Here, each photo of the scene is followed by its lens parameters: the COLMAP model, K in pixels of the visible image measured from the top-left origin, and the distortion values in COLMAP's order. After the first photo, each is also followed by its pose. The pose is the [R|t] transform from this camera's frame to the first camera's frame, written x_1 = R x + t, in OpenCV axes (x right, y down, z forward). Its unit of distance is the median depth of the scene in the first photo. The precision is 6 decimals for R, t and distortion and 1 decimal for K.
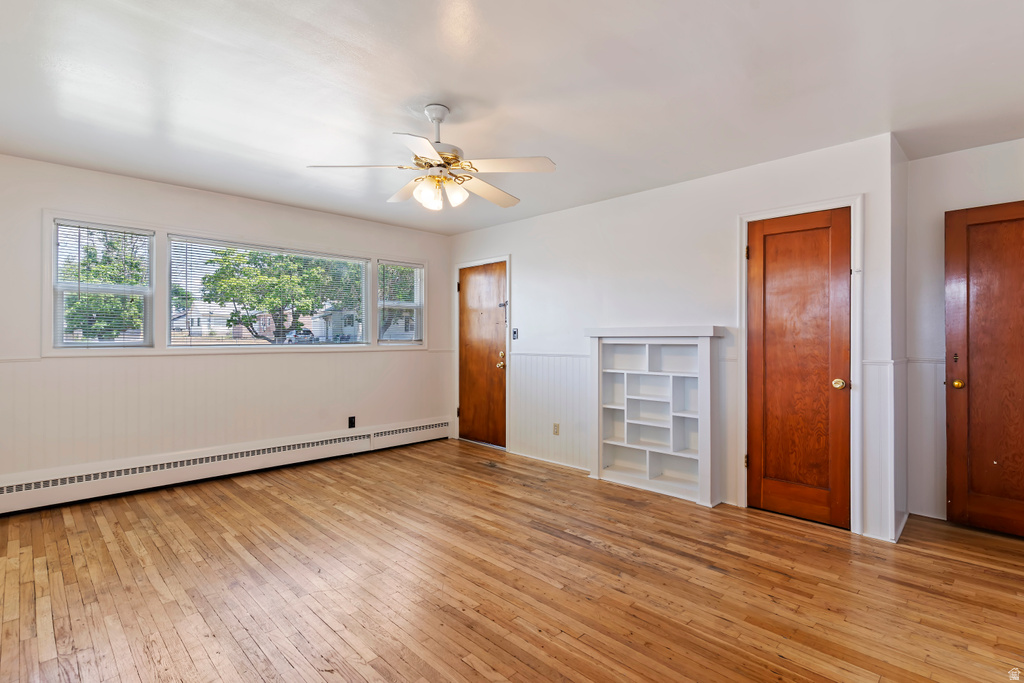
lens RADIAL K [[489.6, 0, 509.5], [0, 489.6, 338.3], [0, 0, 1]] dist [0.004284, 0.000682]
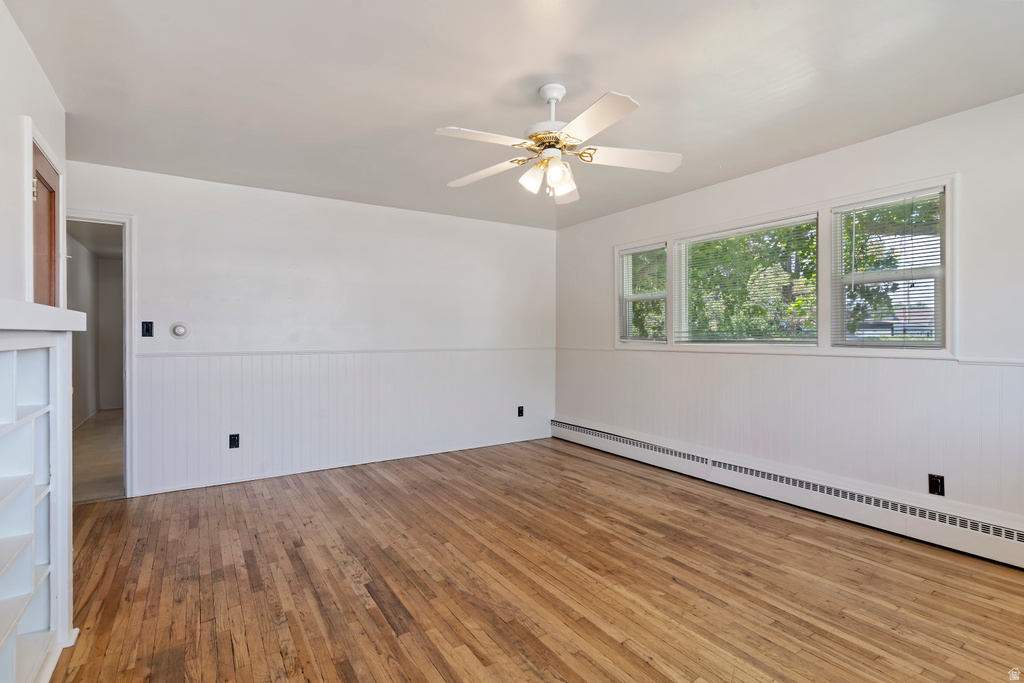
lens RADIAL K [[489.6, 0, 509.5], [0, 489.6, 338.3], [0, 0, 1]] dist [0.004284, 0.000682]
pose [[-0.978354, -0.001895, 0.206927, -0.231300], [-0.000488, 0.999976, 0.006850, 0.000633], [-0.206936, 0.006601, -0.978332, 1.707281]]
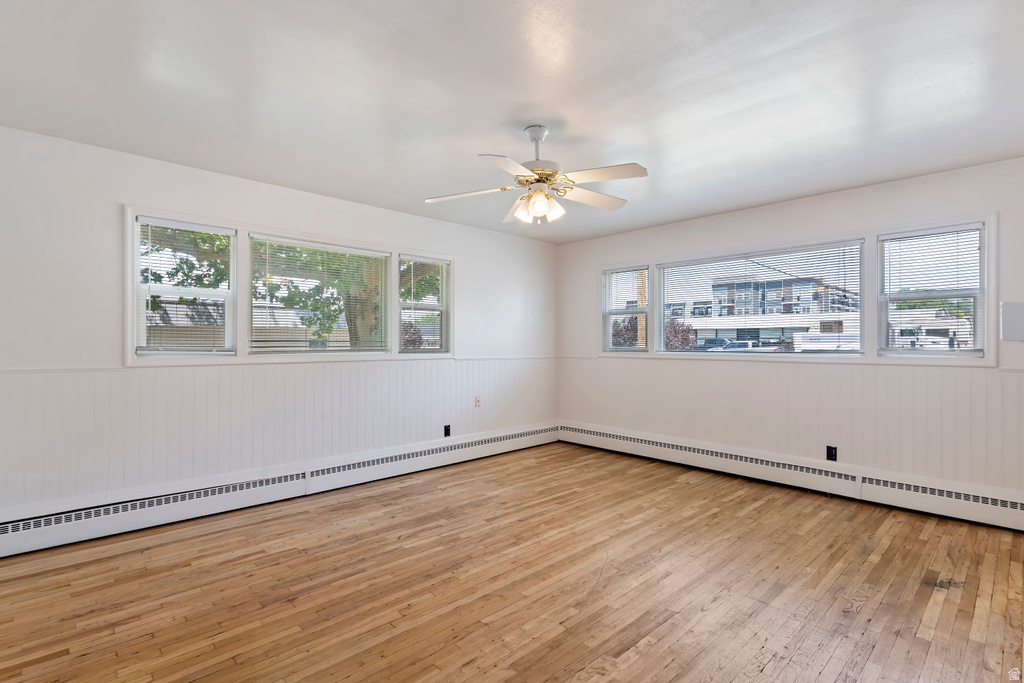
lens RADIAL K [[489.6, 0, 509.5], [0, 489.6, 338.3], [0, 0, 1]] dist [0.004284, 0.000682]
pose [[-0.021317, -0.012999, -0.999688, 0.811127], [-0.002958, 0.999912, -0.012939, -0.001470], [0.999768, 0.002681, -0.021353, 0.852807]]
